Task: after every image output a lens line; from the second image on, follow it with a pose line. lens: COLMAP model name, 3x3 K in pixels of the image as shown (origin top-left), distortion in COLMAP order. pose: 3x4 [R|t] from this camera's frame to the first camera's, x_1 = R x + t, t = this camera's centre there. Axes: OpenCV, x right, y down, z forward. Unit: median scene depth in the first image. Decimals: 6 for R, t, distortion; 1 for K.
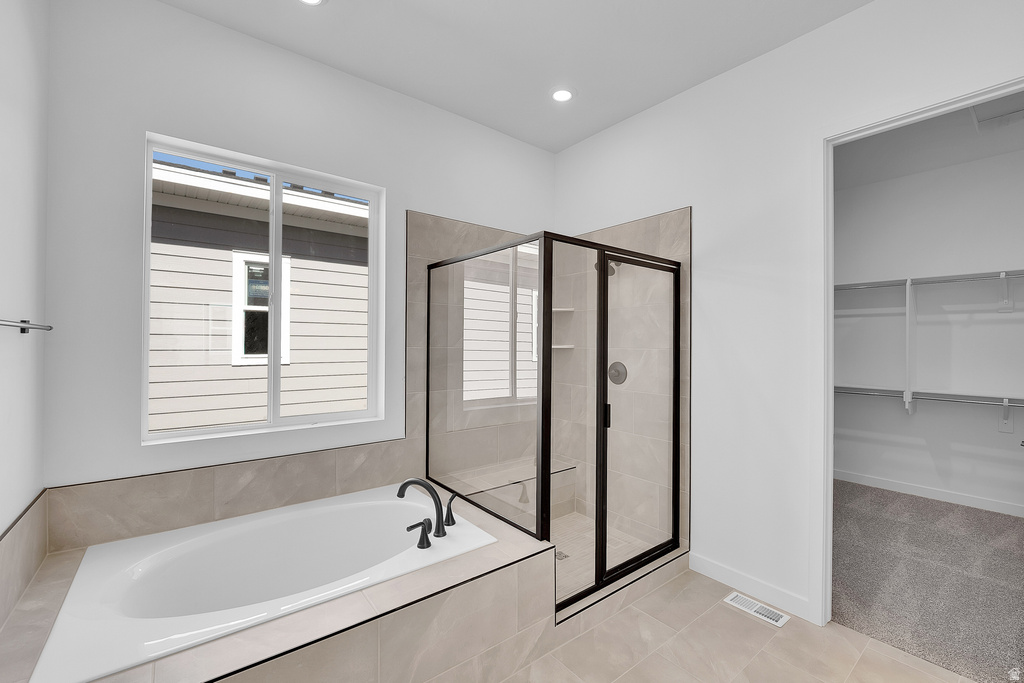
lens RADIAL K [[425.5, 0, 508.7], [0, 425.5, 339.9], [0, 0, 1]] dist [-0.012677, -0.000473]
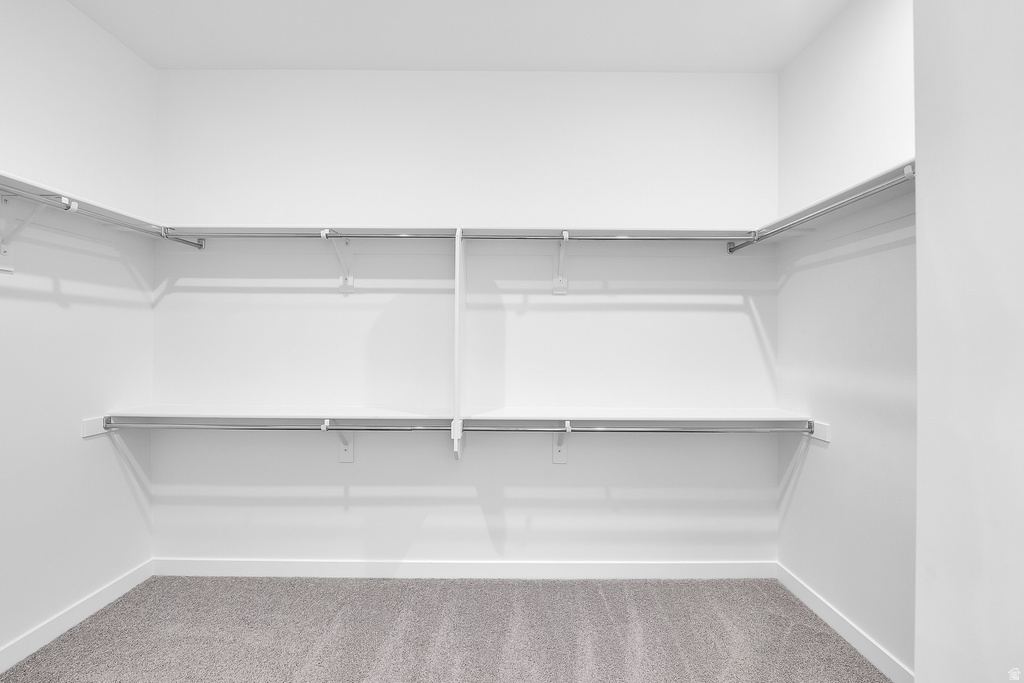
lens RADIAL K [[425.5, 0, 508.7], [0, 425.5, 339.9], [0, 0, 1]] dist [-0.012677, -0.000473]
pose [[0.624718, -0.005922, 0.780828, 0.572706], [-0.007546, 0.999879, 0.013621, 0.002769], [-0.780814, -0.014401, 0.624598, 0.618992]]
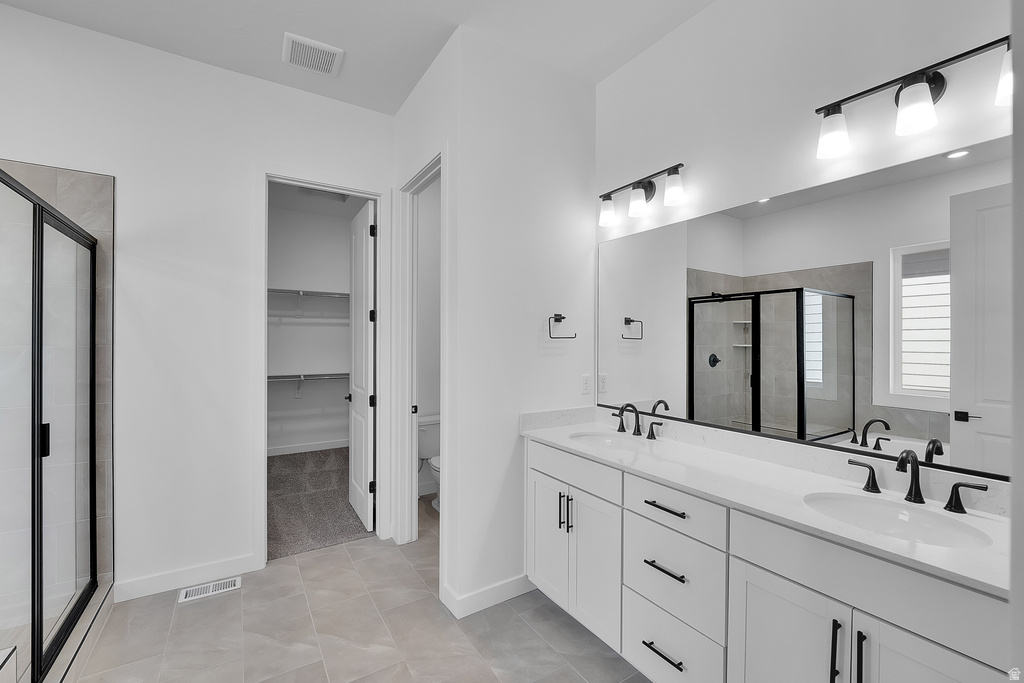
lens RADIAL K [[425.5, 0, 508.7], [0, 425.5, 339.9], [0, 0, 1]] dist [-0.012677, -0.000473]
pose [[0.105823, -0.002322, 0.994382, -0.238822], [-0.009920, 0.999945, 0.003390, 0.000204], [-0.994336, -0.010223, 0.105794, 0.093848]]
